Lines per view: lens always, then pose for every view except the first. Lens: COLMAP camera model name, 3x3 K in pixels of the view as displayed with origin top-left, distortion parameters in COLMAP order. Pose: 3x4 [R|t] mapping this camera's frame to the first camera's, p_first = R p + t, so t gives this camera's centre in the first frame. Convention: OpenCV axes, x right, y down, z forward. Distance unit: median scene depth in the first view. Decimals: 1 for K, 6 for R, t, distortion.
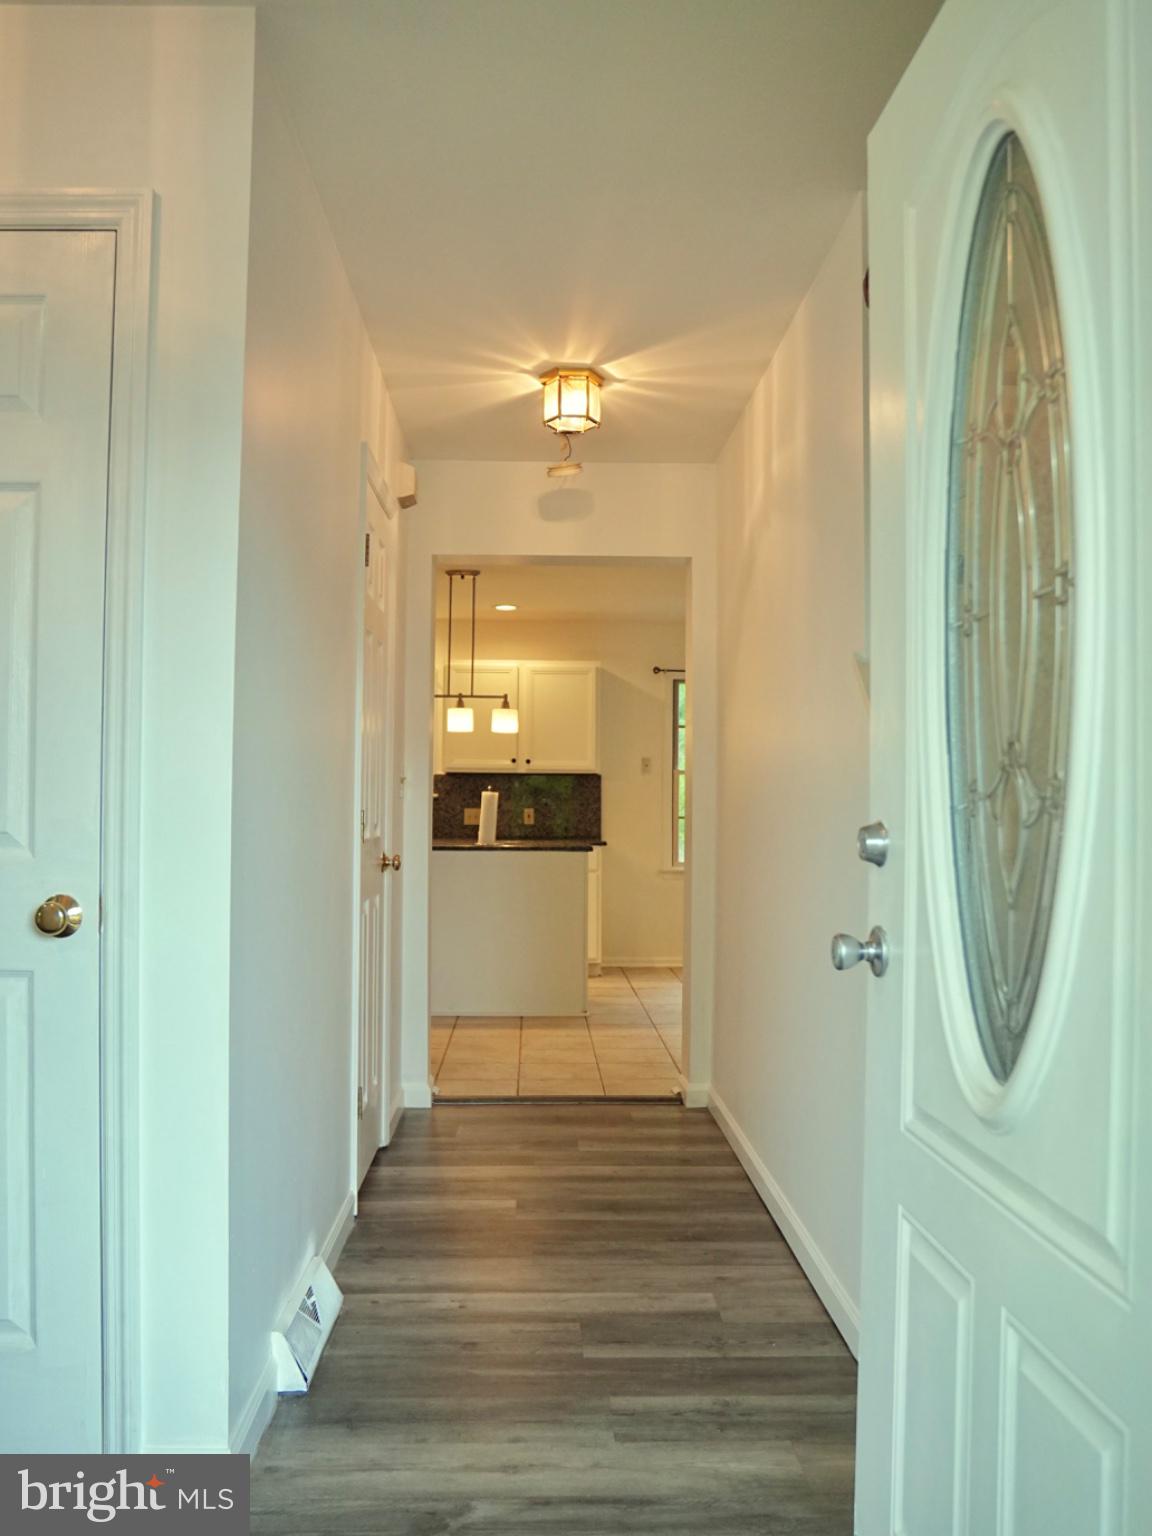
lens RADIAL K [[1299.4, 0, 571.7], [0, 1299.4, 775.5], [0, 0, 1]] dist [-0.136705, 0.108925]
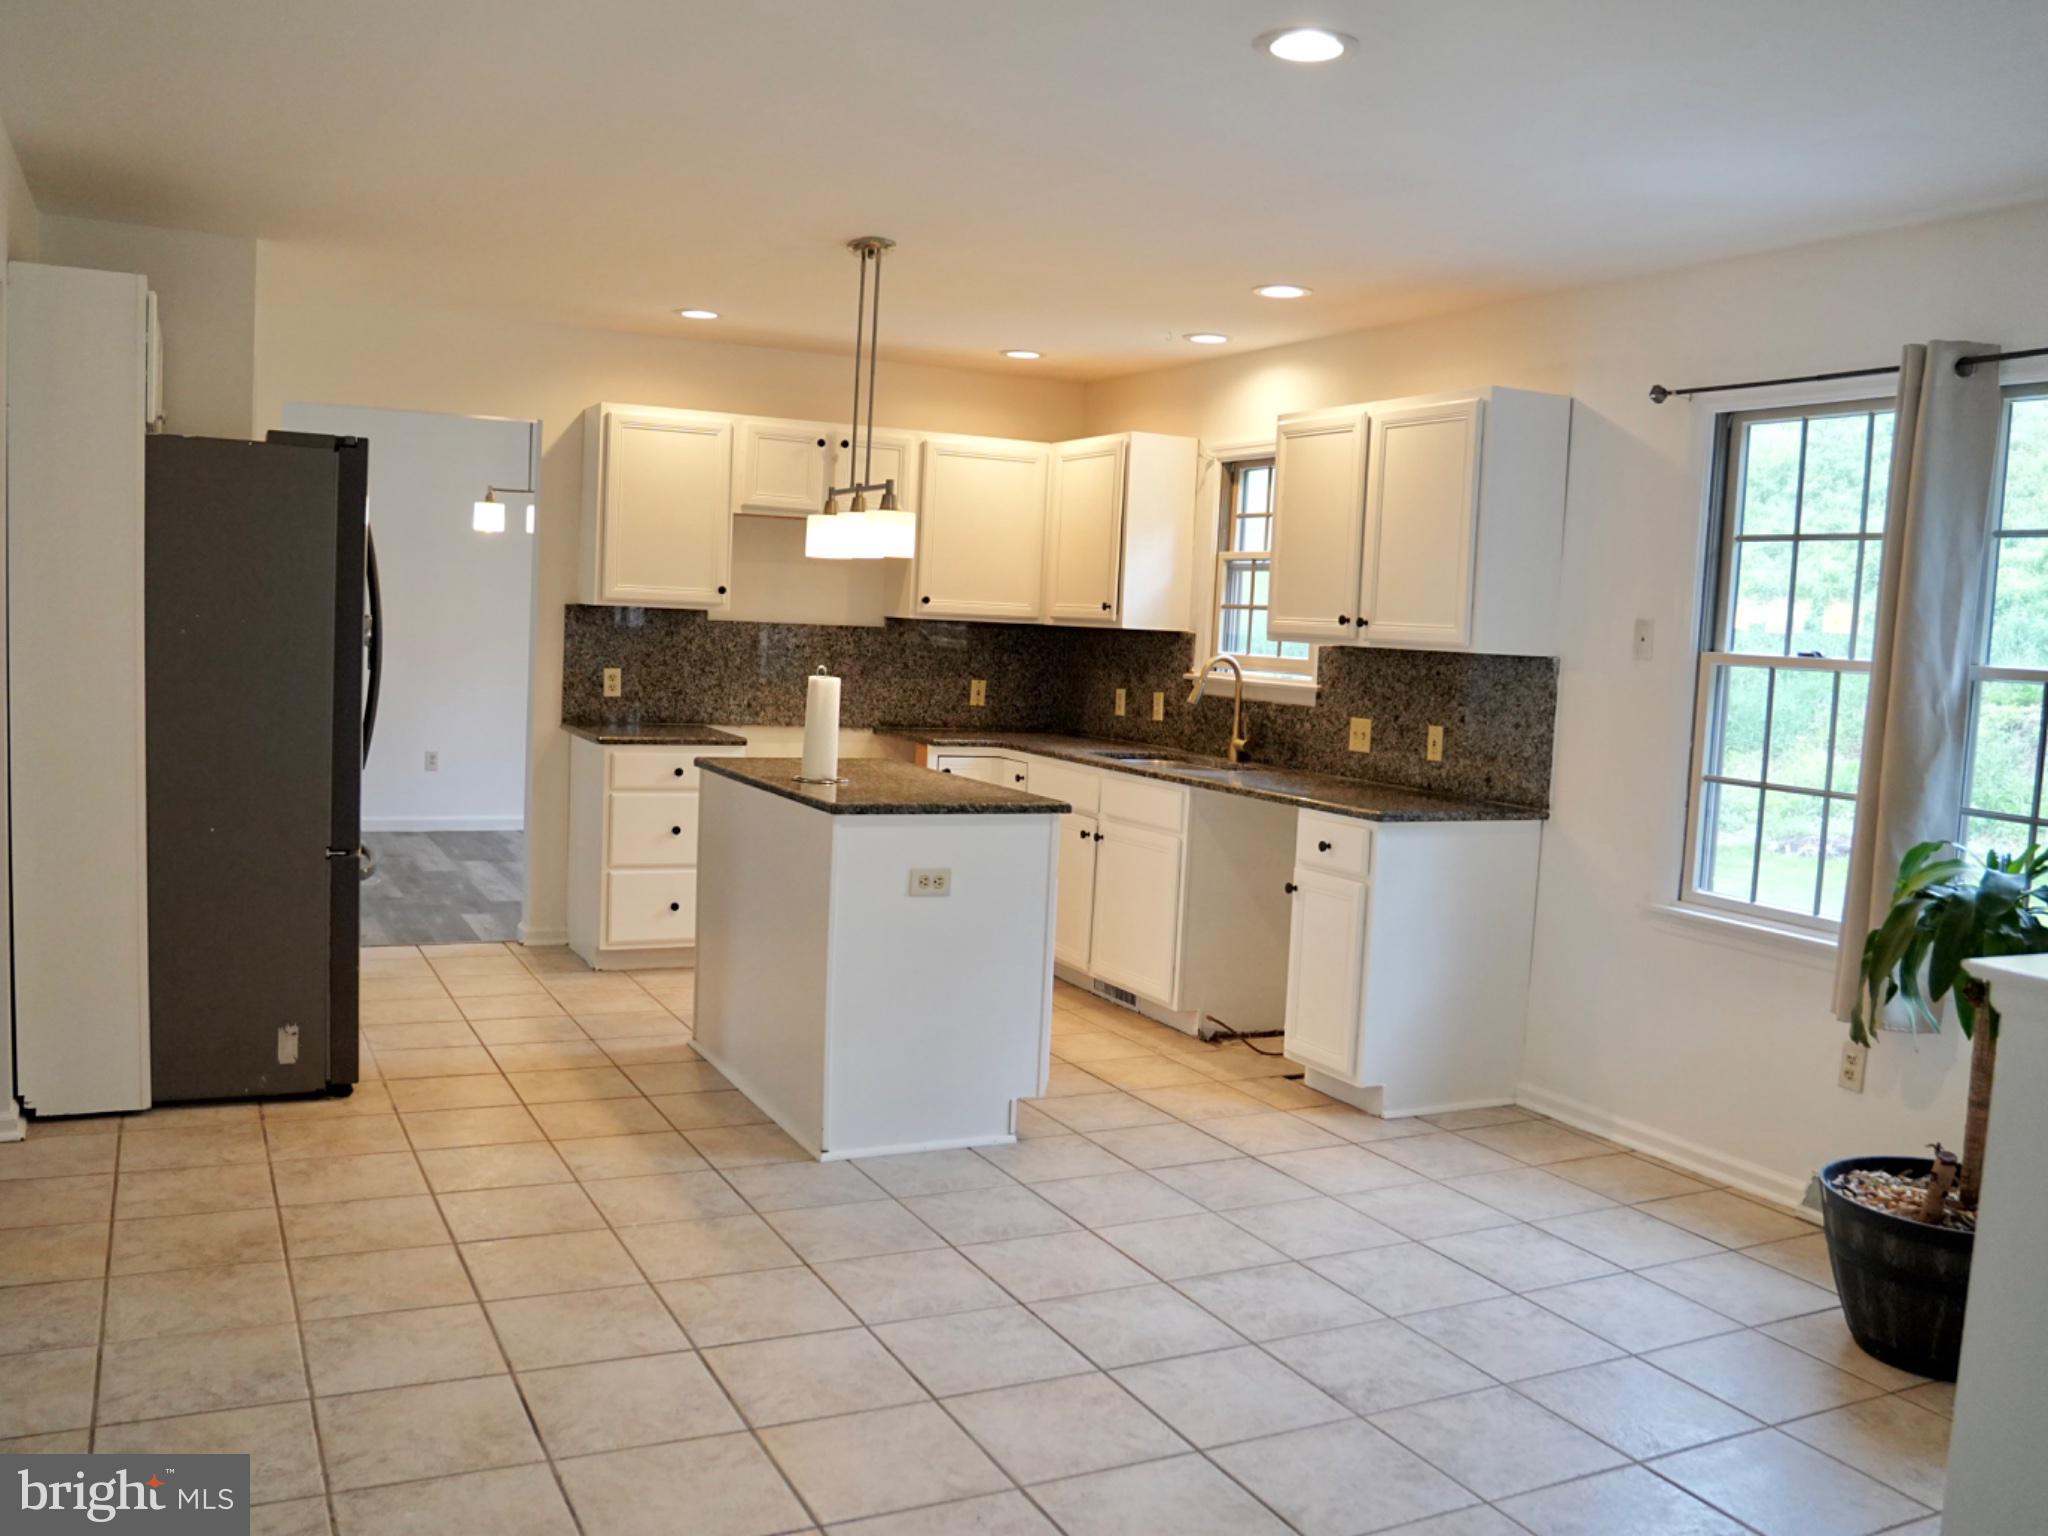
lens RADIAL K [[1732.5, 0, 1025.9], [0, 1732.5, 780.4], [0, 0, 1]] dist [-0.136705, 0.108925]
pose [[0.424057, 0.094459, -0.900696, 0.609678], [-0.021916, 0.995325, 0.094065, -0.012867], [0.905370, -0.020150, 0.424144, 0.822993]]
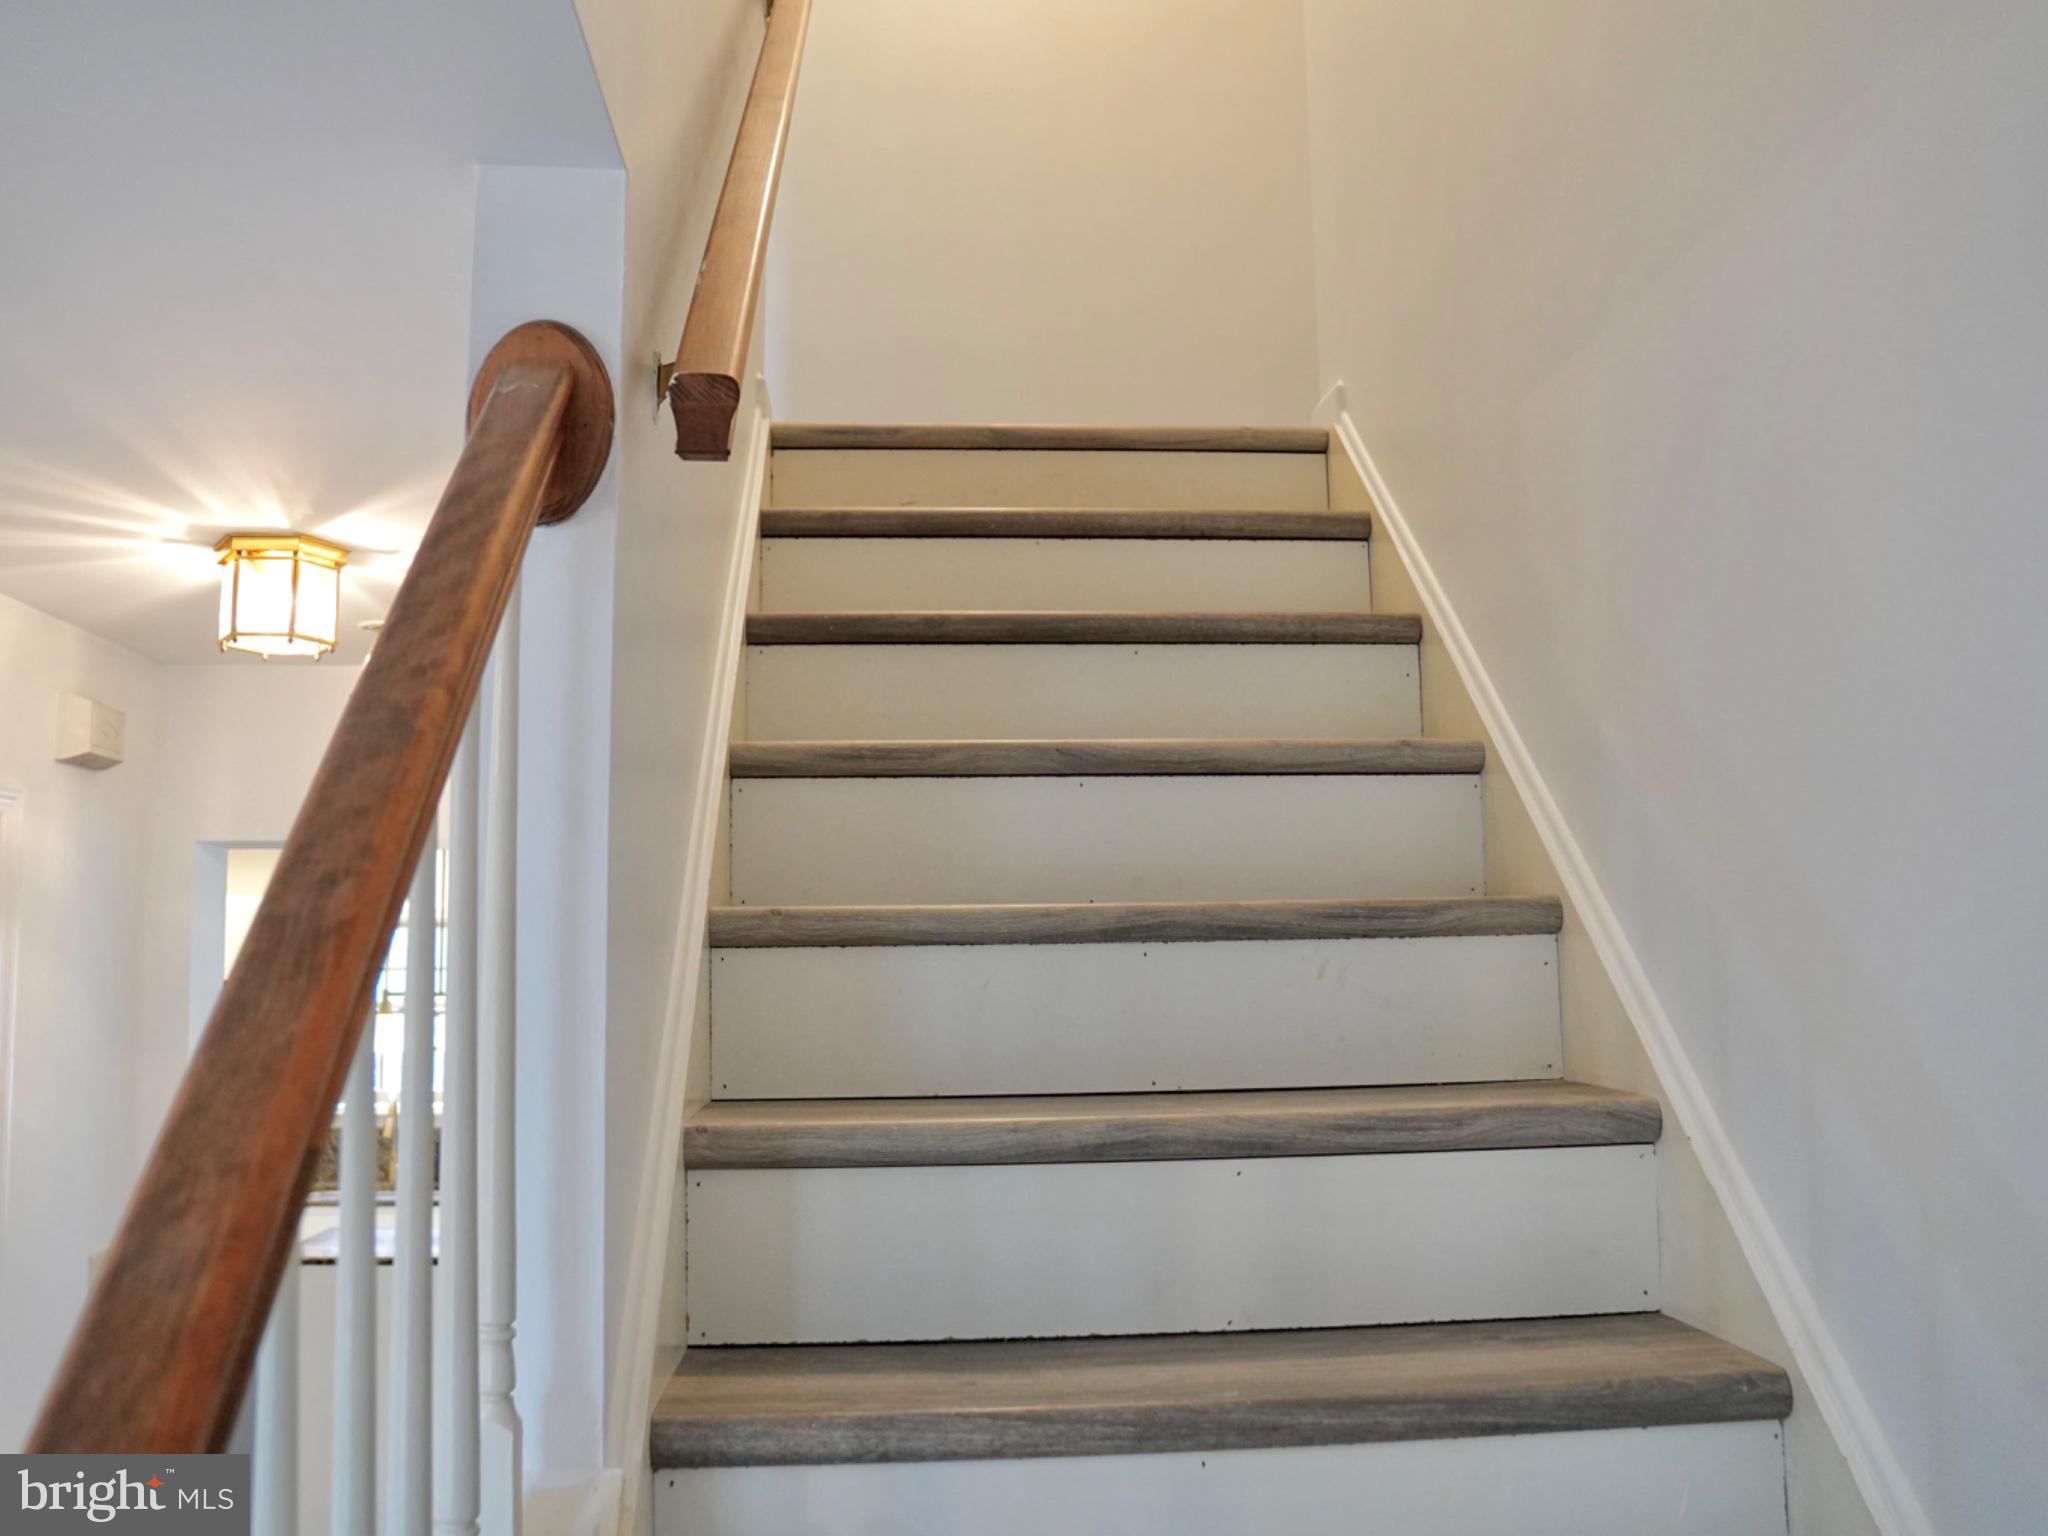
lens RADIAL K [[1732.5, 0, 1025.9], [0, 1732.5, 780.4], [0, 0, 1]] dist [-0.136705, 0.108925]
pose [[0.998623, -0.017023, 0.049629, 0.144410], [0.020857, 0.996750, -0.077806, -0.096833], [-0.048144, 0.078734, 0.995732, 0.206100]]
